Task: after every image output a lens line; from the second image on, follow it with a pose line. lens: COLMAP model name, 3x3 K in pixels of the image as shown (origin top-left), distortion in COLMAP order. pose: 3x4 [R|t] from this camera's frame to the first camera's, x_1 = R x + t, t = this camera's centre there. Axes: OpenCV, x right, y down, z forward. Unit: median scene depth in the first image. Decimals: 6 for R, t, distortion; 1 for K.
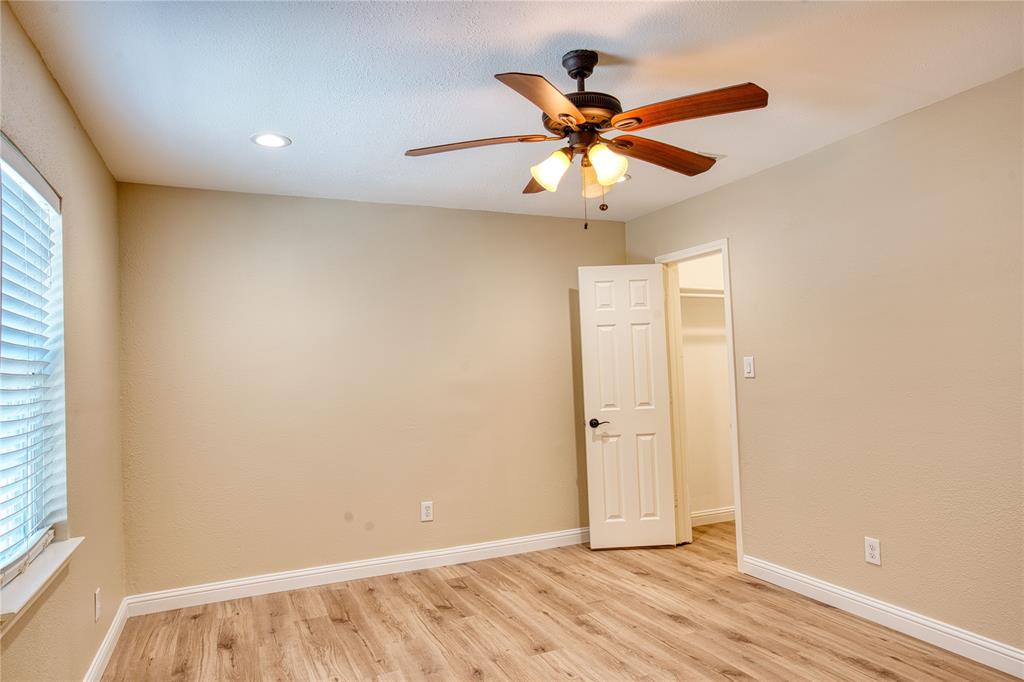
lens RADIAL K [[631.9, 0, 512.0], [0, 631.9, 341.0], [0, 0, 1]] dist [-0.037915, 0.040413]
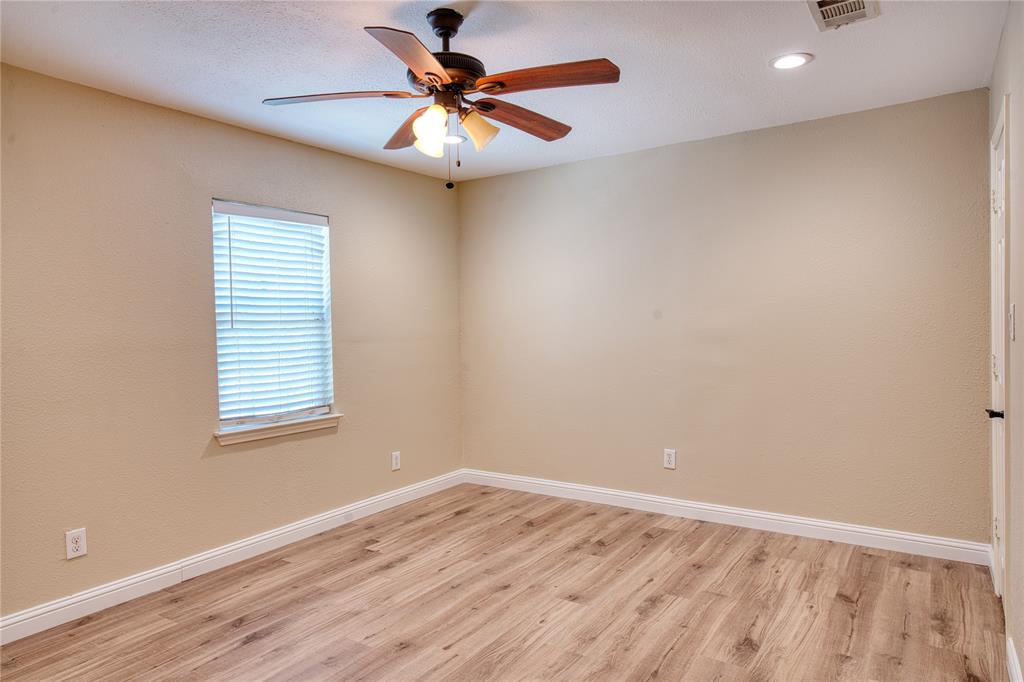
lens RADIAL K [[631.9, 0, 512.0], [0, 631.9, 341.0], [0, 0, 1]] dist [-0.037915, 0.040413]
pose [[0.521906, 0.047828, -0.851661, 0.703029], [0.040093, 0.995948, 0.080500, -0.006005], [0.852060, -0.076159, 0.517873, 0.353714]]
